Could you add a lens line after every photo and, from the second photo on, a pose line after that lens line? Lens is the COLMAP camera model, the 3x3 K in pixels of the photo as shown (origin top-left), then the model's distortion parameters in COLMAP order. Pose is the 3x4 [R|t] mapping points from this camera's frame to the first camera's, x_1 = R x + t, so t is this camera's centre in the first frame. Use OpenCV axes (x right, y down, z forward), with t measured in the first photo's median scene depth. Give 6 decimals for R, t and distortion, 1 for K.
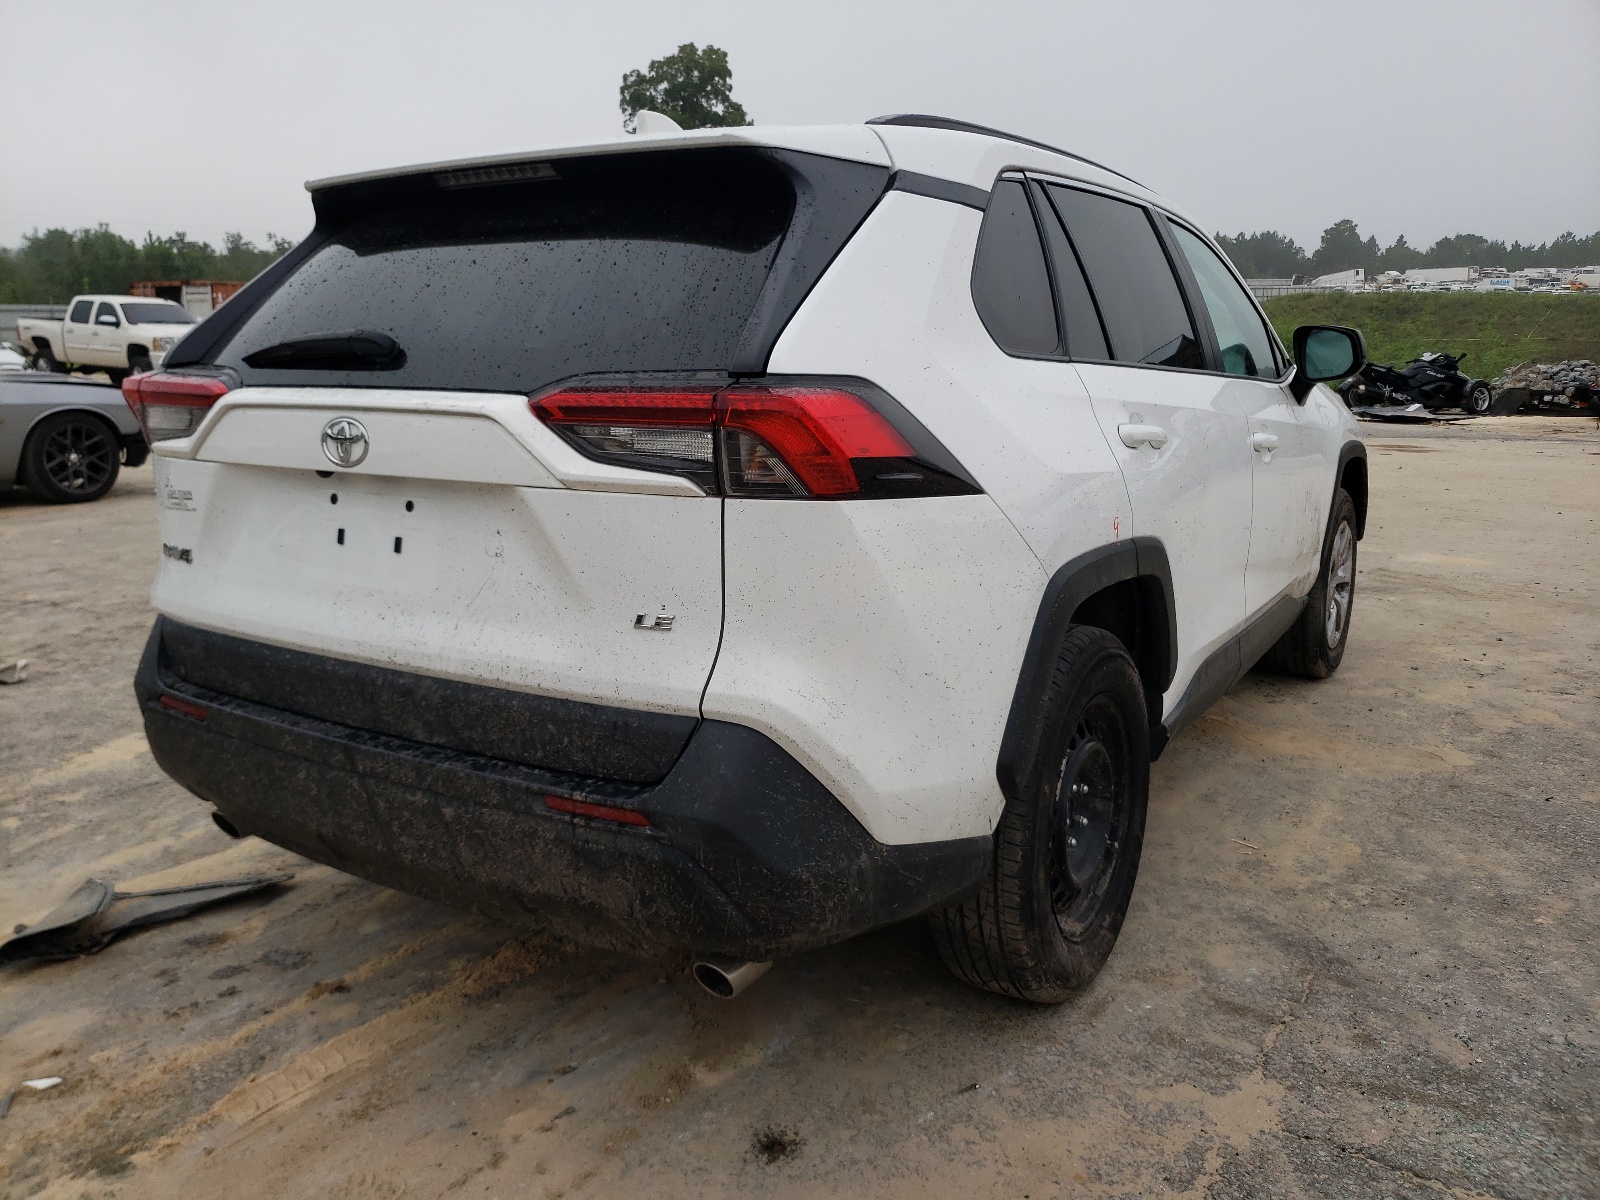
lens RADIAL K [[1264.8, 0, 800.0], [0, 1264.8, 600.0], [0, 0, 1]] dist [-0.005535, 0.005958]
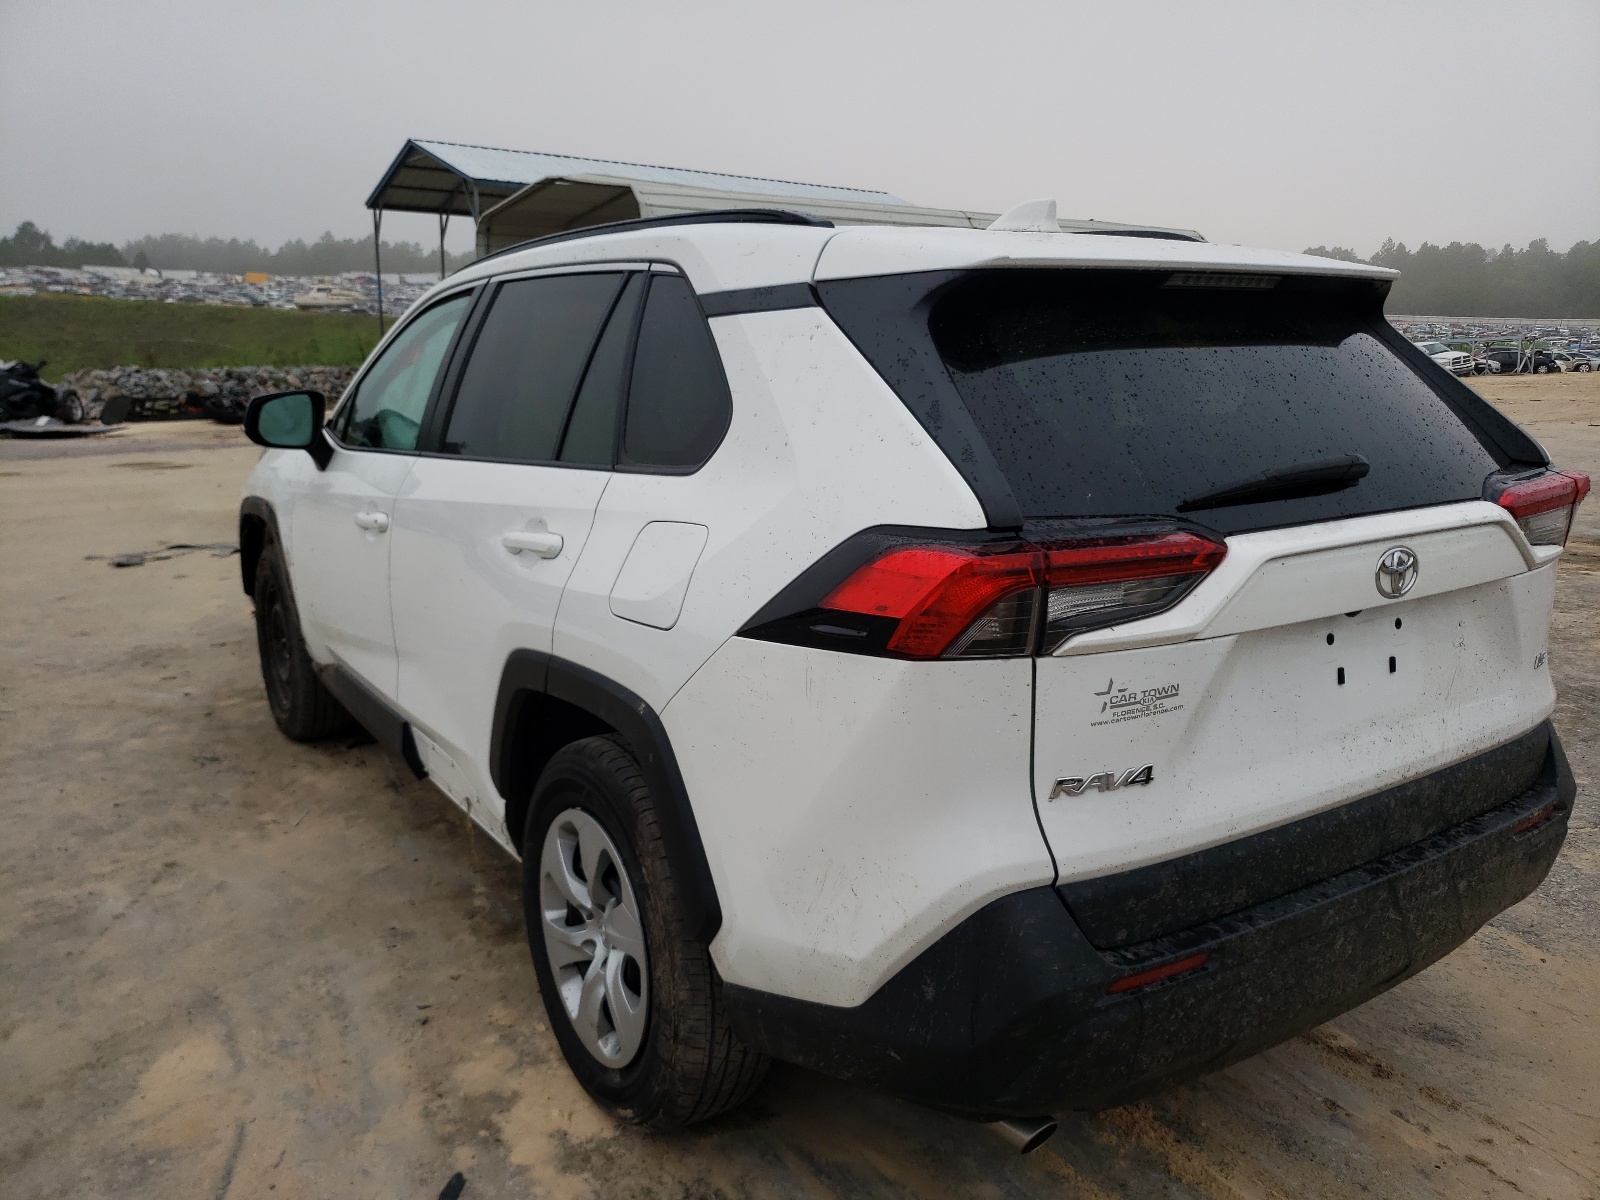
lens RADIAL K [[1246.6, 0, 800.5], [0, 1246.6, 626.9], [0, 0, 1]] dist [-0.000645, 0.057959]
pose [[0.395362, -0.205830, 0.895167, -1.338542], [0.182377, 0.972756, 0.143122, -0.290146], [-0.900238, 0.106673, 0.422129, 0.966253]]
